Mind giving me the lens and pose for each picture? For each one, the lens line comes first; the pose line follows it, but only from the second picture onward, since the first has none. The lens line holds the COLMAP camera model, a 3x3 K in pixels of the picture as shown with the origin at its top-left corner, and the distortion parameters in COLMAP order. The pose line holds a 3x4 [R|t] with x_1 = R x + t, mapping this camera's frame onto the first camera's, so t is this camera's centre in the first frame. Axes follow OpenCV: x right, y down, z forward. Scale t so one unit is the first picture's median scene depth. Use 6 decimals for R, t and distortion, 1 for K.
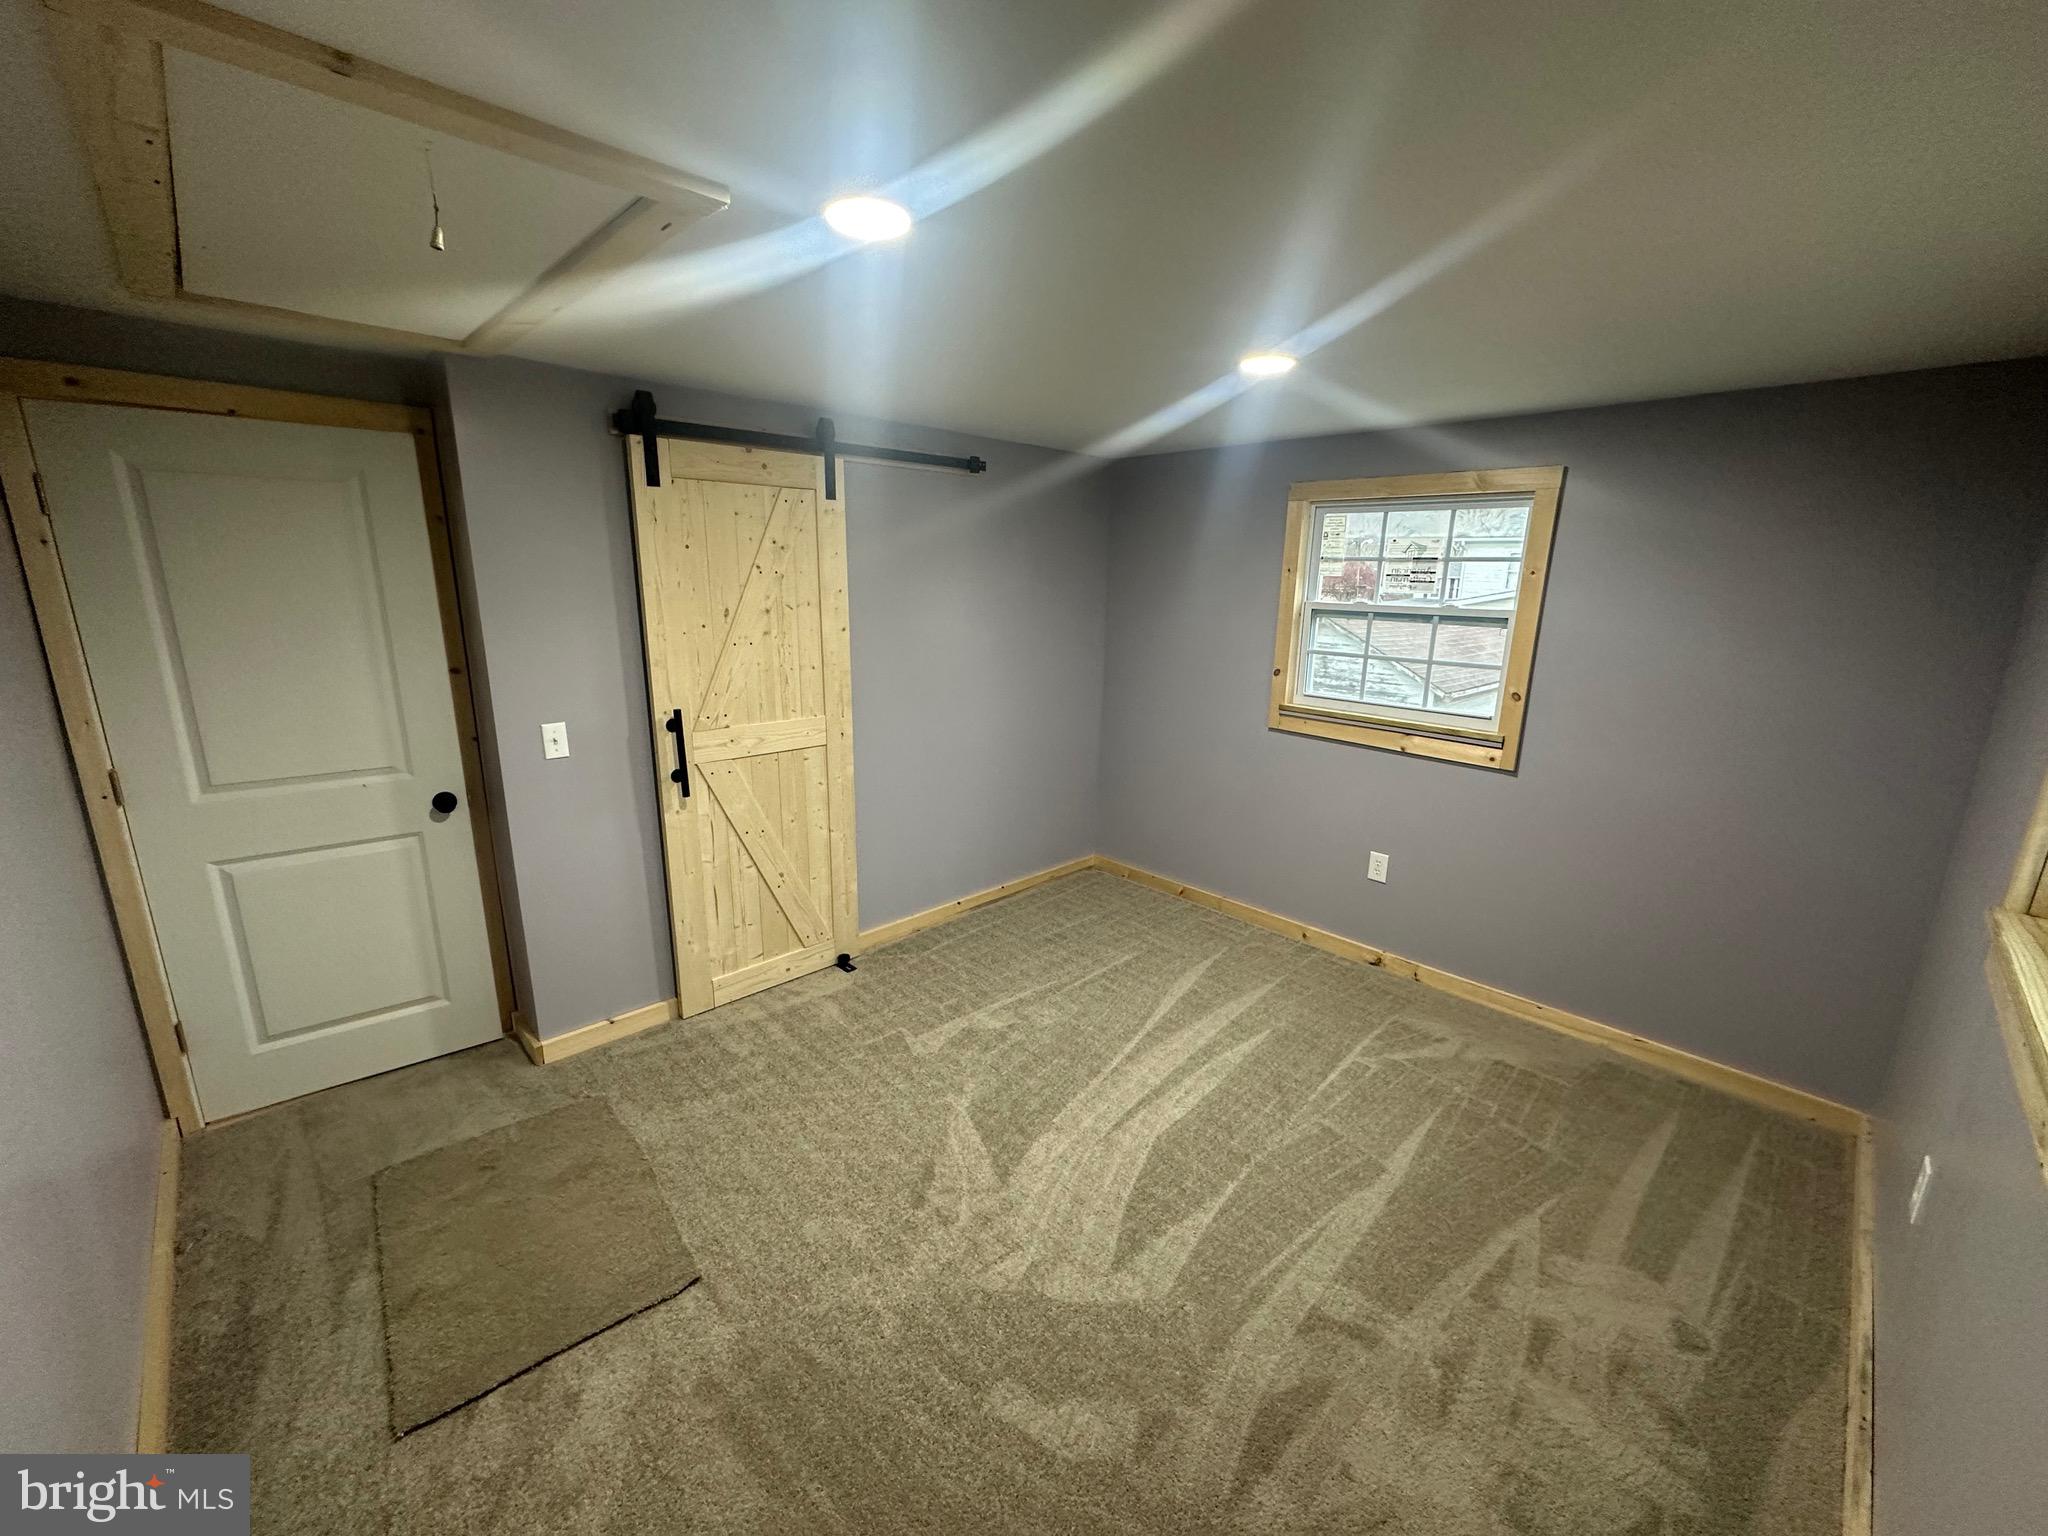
lens RADIAL K [[810.5, 0, 1025.8], [0, 810.5, 768.1], [0, 0, 1]] dist [-0.002428, -0.000323]
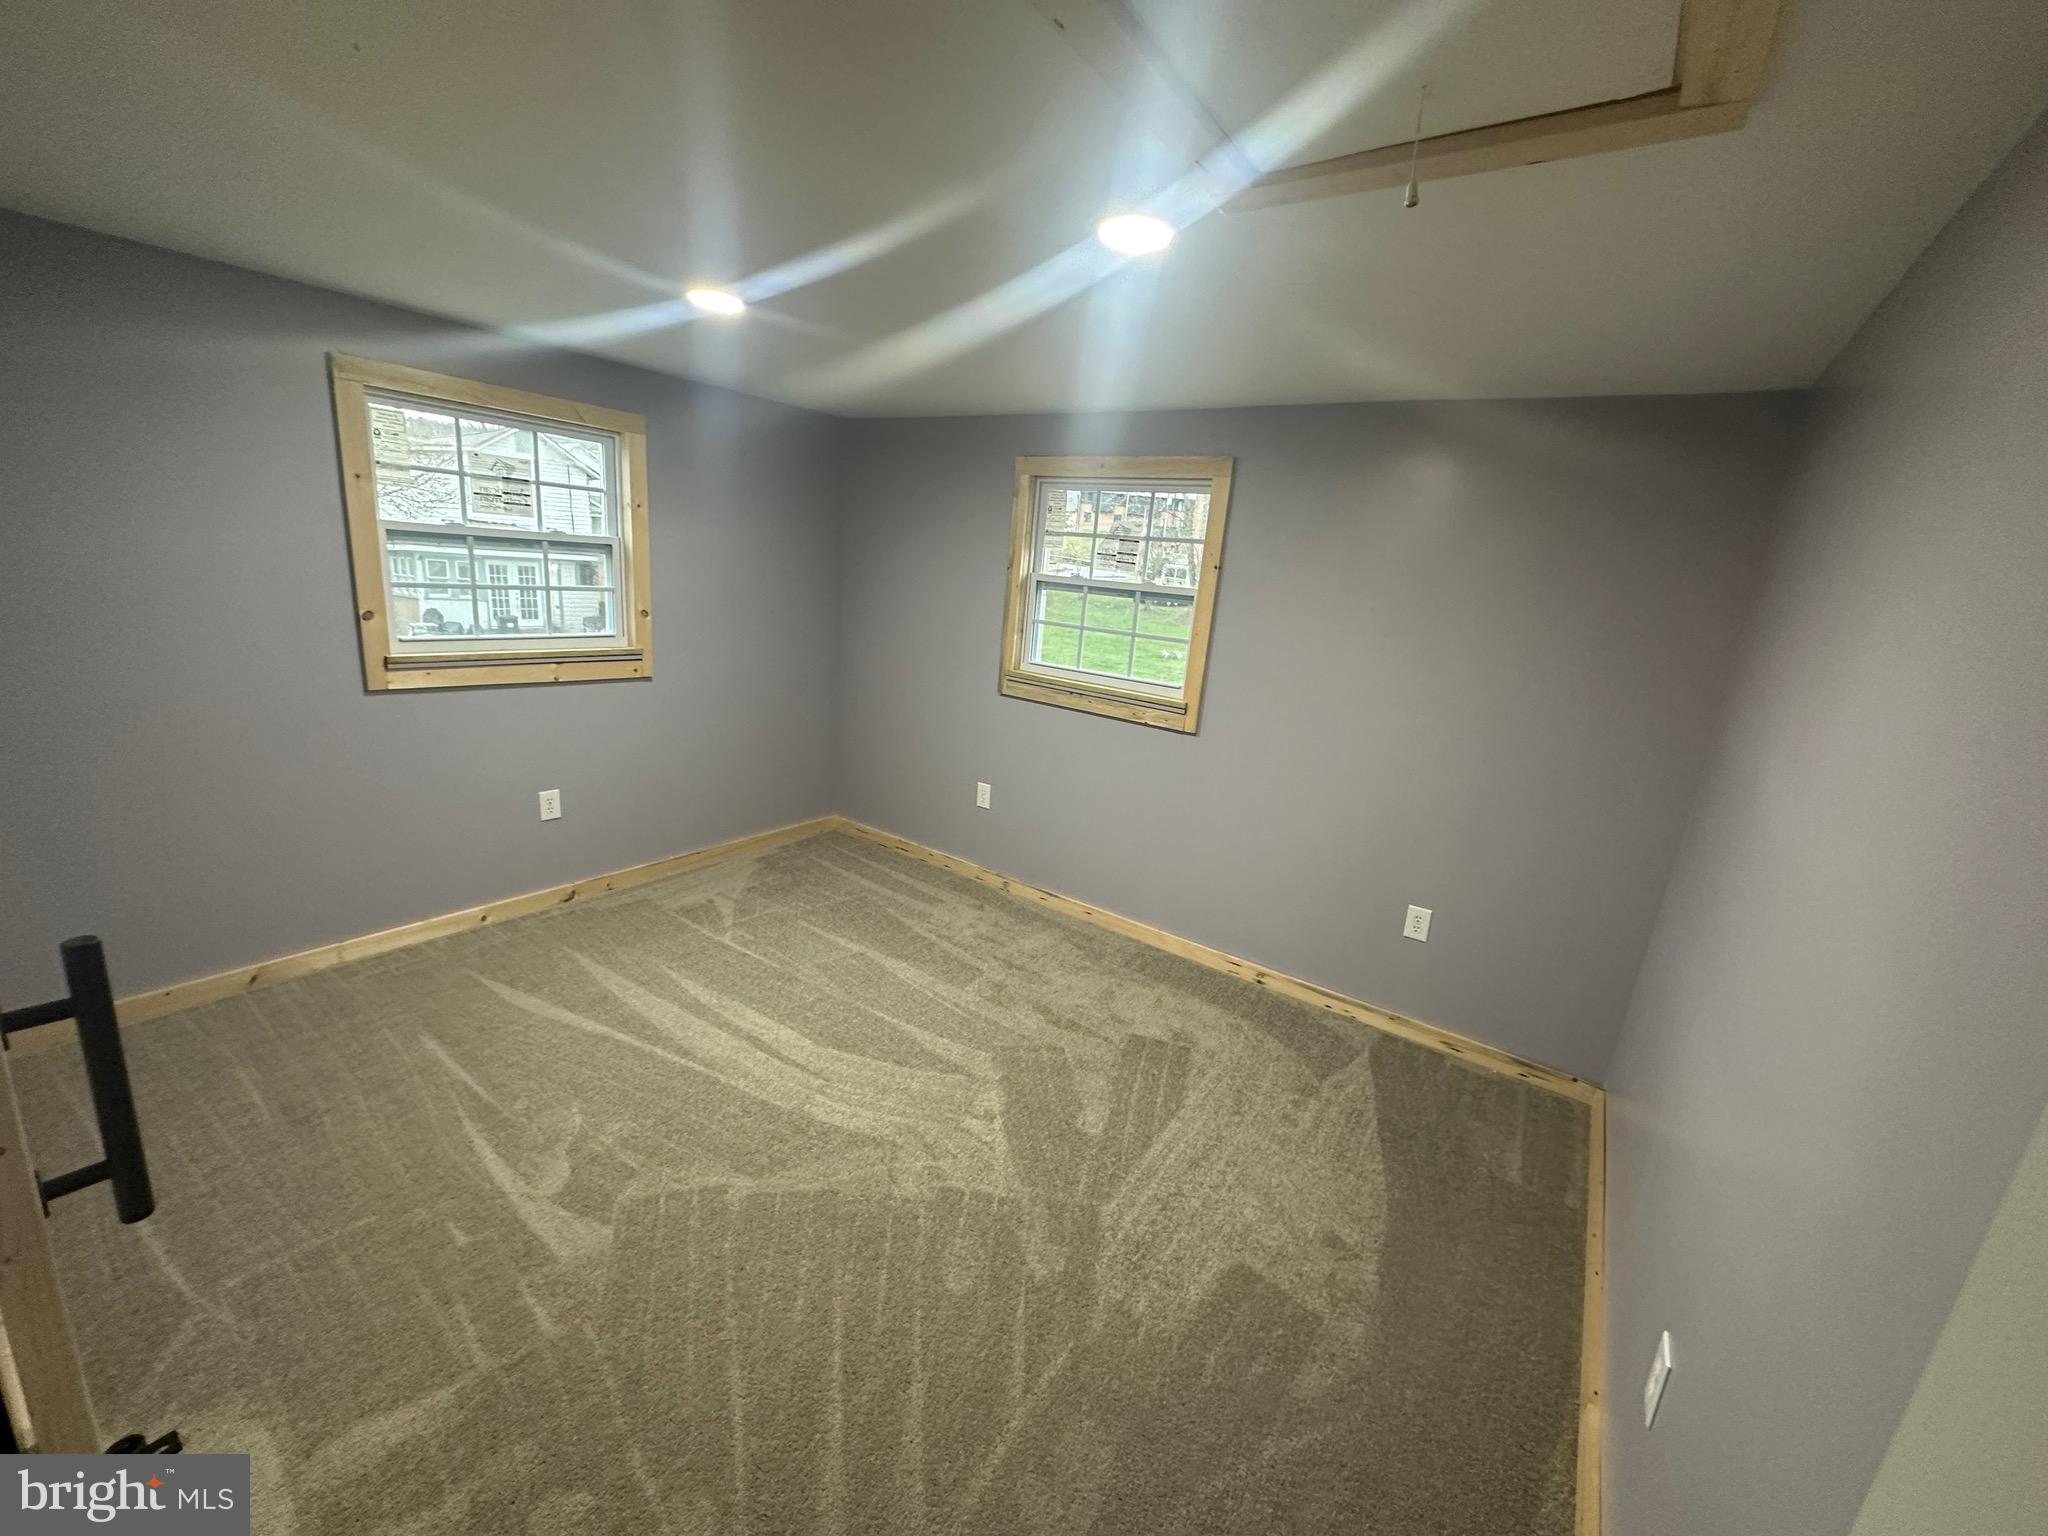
lens RADIAL K [[810.5, 0, 1025.8], [0, 810.5, 768.1], [0, 0, 1]] dist [-0.002428, -0.000323]
pose [[-0.172680, -0.275480, 0.945670, -0.660252], [0.145083, 0.942507, 0.301051, -0.149516], [-0.974234, 0.189186, -0.122785, 0.645091]]
